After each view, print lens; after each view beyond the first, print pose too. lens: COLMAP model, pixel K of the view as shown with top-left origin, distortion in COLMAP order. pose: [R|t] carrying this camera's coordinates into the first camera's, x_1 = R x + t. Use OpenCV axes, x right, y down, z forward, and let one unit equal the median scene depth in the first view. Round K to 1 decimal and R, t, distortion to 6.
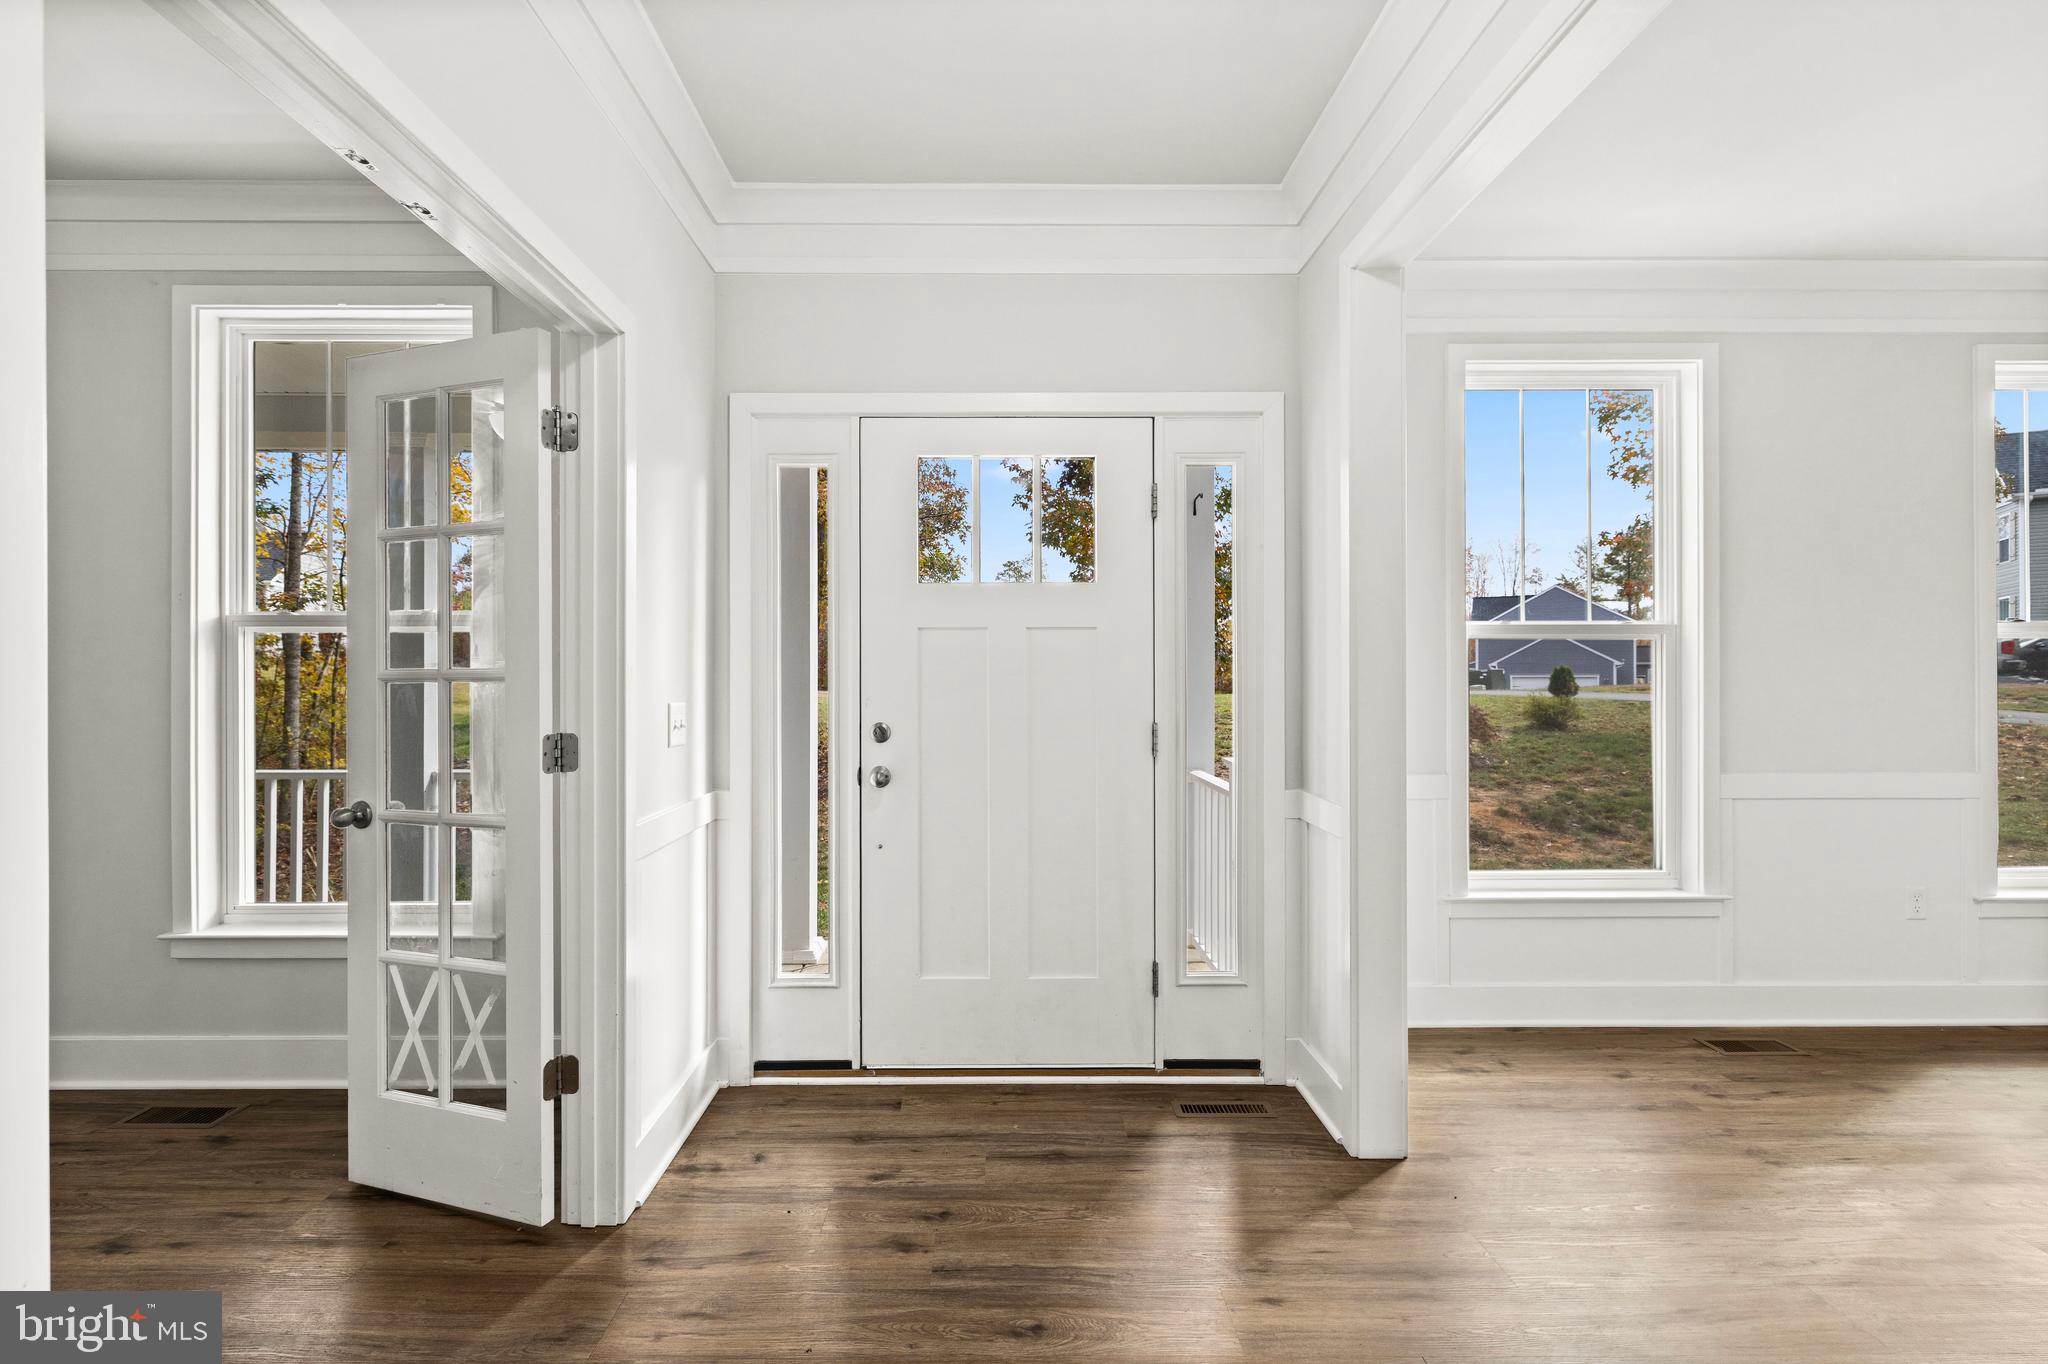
lens RADIAL K [[878.4, 0, 1024.0], [0, 878.4, 682.0], [0, 0, 1]] dist [0.001139, 0.000172]
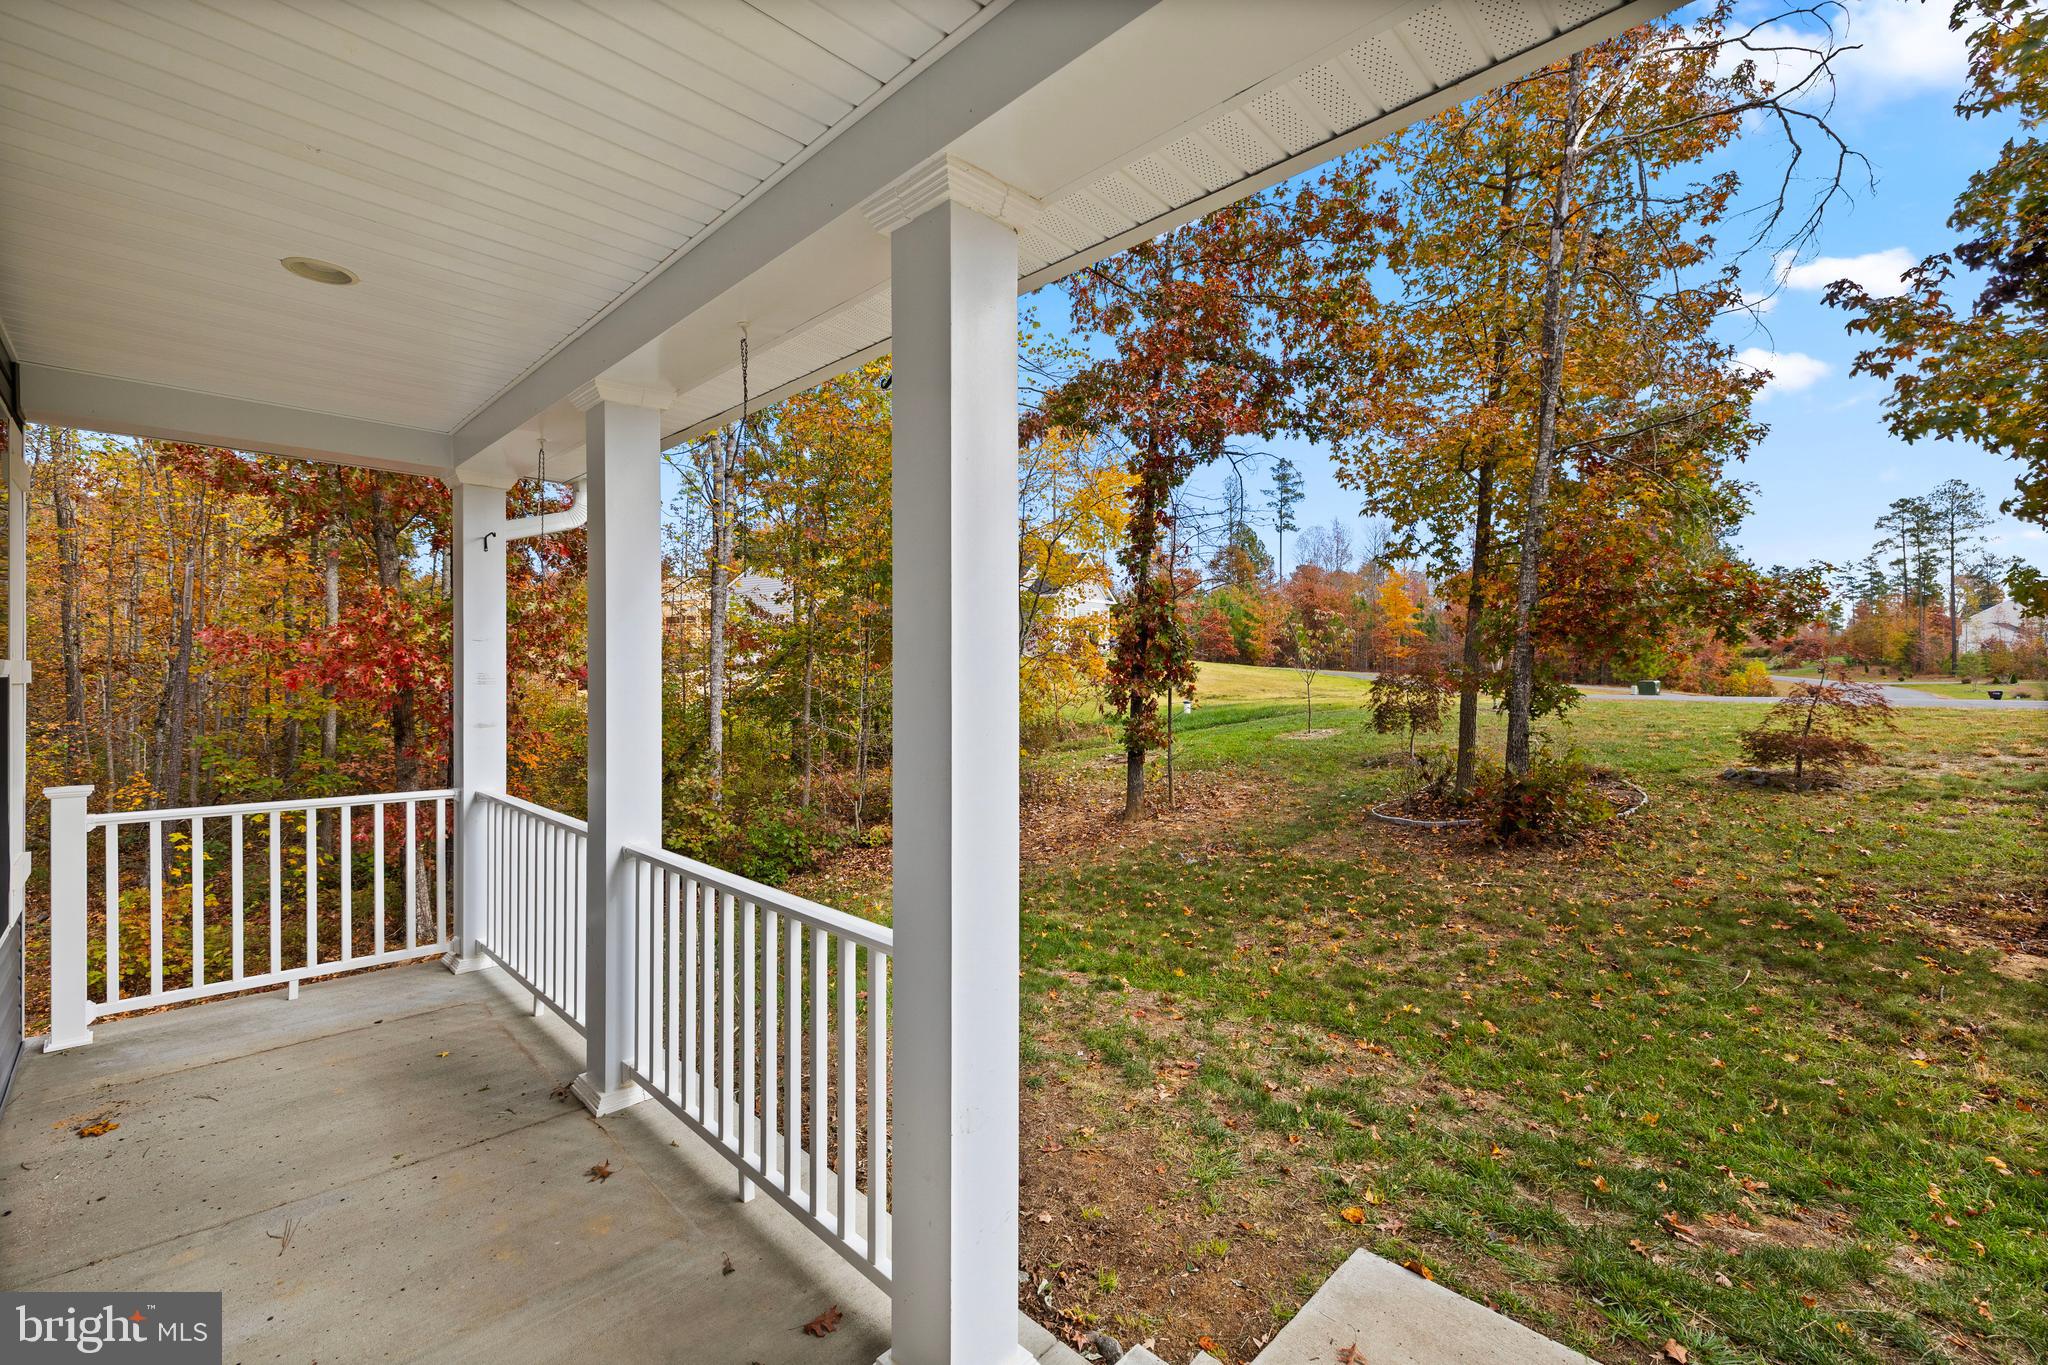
lens RADIAL K [[878.4, 0, 1024.0], [0, 878.4, 682.5], [0, 0, 1]] dist [0.001139, 0.000172]
pose [[0.679317, 0.005154, -0.733826, 0.059123], [-0.007529, 0.999972, 0.000053, -0.005064], [0.733806, 0.005489, 0.679337, 0.363914]]
